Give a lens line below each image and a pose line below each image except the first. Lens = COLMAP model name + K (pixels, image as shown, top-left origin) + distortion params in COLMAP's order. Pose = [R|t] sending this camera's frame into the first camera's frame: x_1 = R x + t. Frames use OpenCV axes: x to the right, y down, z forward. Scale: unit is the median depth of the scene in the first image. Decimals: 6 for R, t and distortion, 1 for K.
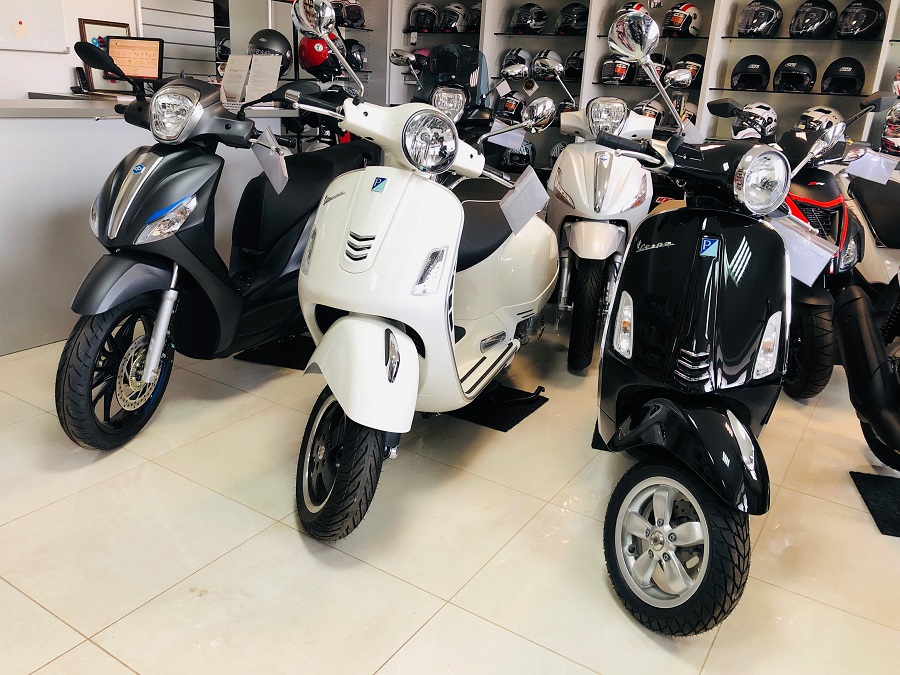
lens RADIAL K [[723.0, 0, 443.3], [0, 723.0, 326.0], [0, 0, 1]] dist [0.028790, -0.029756]
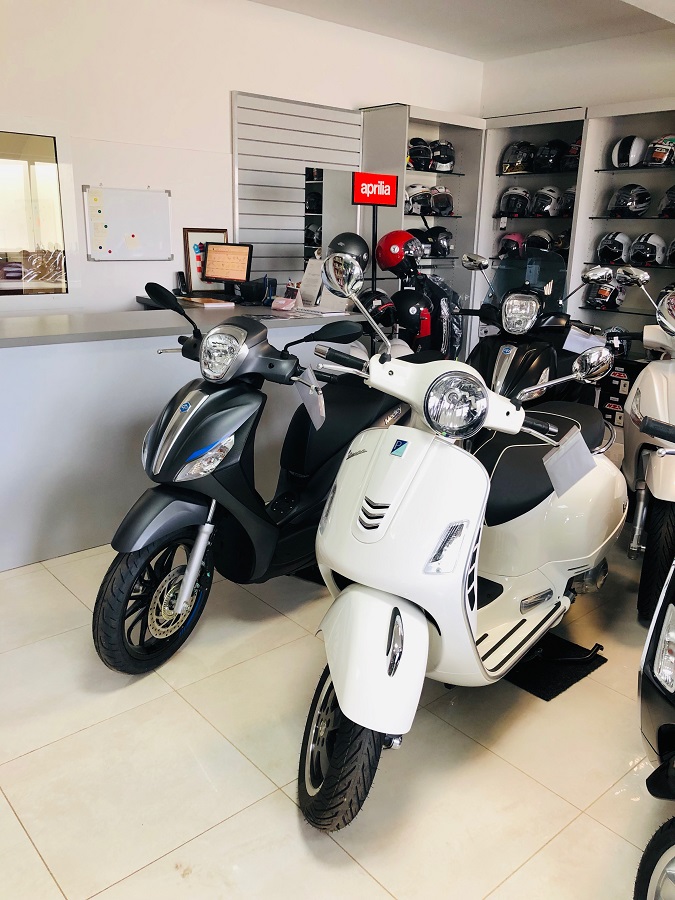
lens RADIAL K [[723.0, 0, 338.8], [0, 723.0, 439.6], [0, 0, 1]] dist [0.028790, -0.029756]
pose [[0.960105, 0.047877, -0.275509, 0.079467], [-0.062529, 0.997044, -0.044638, -0.134147], [0.272558, 0.060084, 0.960262, 0.061826]]
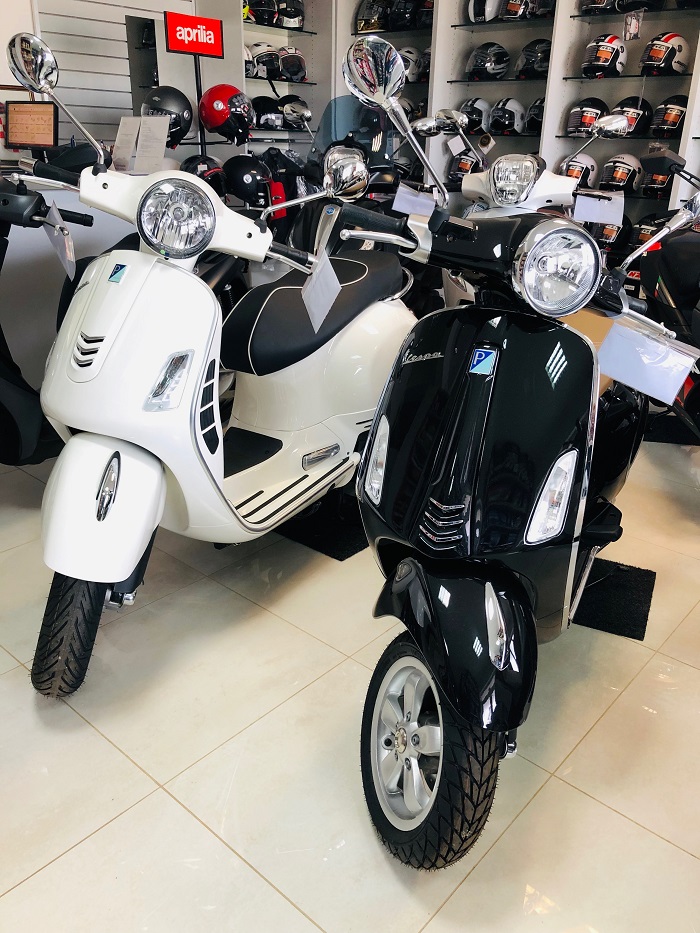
lens RADIAL K [[749.6, 0, 351.7], [0, 749.6, 453.5], [0, 0, 1]] dist [0.028790, -0.029756]
pose [[0.988850, 0.028544, -0.146153, 0.254680], [-0.018454, 0.997381, 0.069933, -0.047868], [0.147766, -0.066456, 0.986787, 0.158098]]
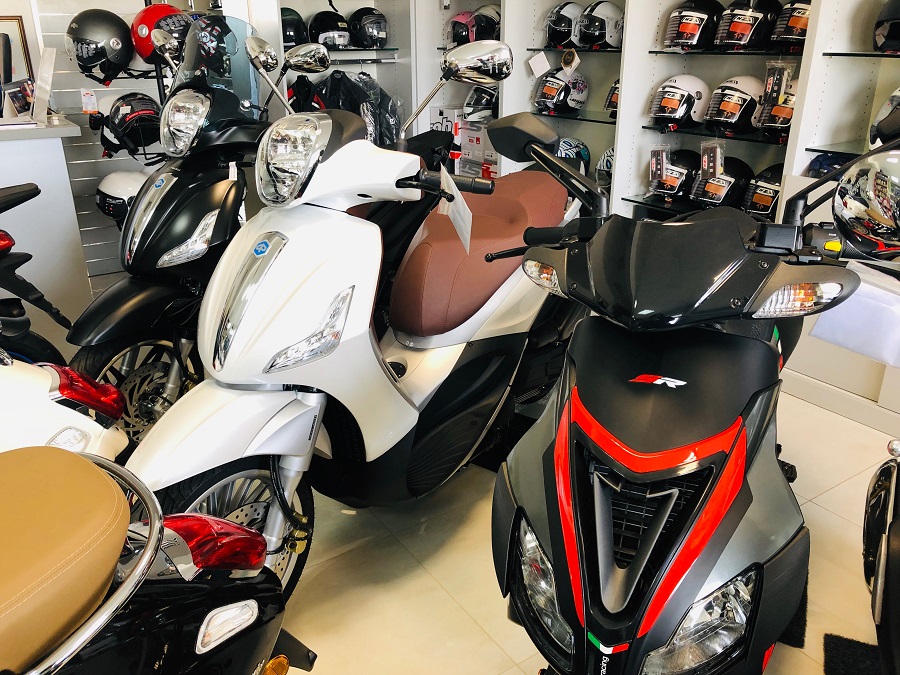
lens RADIAL K [[723.0, 0, 446.9], [0, 723.0, 328.5], [0, 0, 1]] dist [0.028790, -0.029756]
pose [[0.918149, 0.089871, -0.385909, 0.721862], [-0.071106, 0.995499, 0.062659, -0.306036], [0.389803, -0.030090, 0.920407, 0.864044]]
